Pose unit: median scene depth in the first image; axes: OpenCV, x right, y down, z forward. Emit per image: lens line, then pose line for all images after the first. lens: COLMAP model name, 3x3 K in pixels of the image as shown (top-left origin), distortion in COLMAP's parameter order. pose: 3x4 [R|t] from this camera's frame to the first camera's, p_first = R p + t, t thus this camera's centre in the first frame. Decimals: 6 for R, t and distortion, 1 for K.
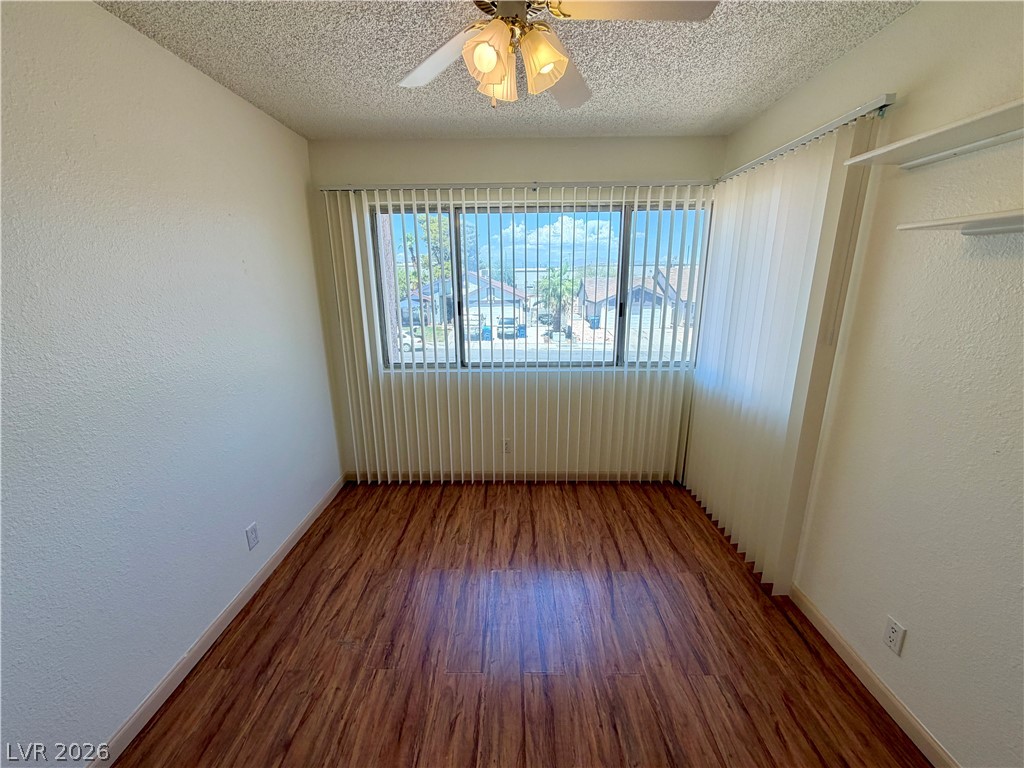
lens RADIAL K [[409.6, 0, 510.2], [0, 409.6, 384.0], [0, 0, 1]] dist [-0.000589, 0.000411]
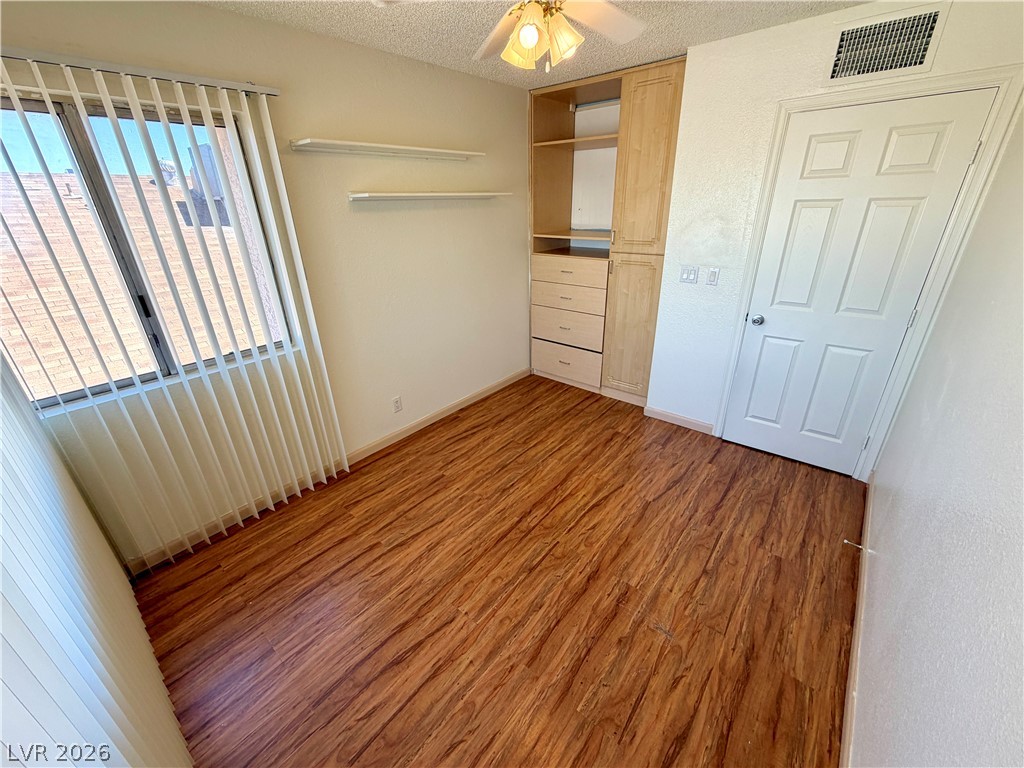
lens RADIAL K [[409.6, 0, 510.2], [0, 409.6, 384.0], [0, 0, 1]] dist [-0.000589, 0.000411]
pose [[-0.771651, -0.232096, 0.592187, -0.556564], [0.194012, 0.800785, 0.566660, -0.419607], [-0.605734, 0.552155, -0.572897, 1.446021]]
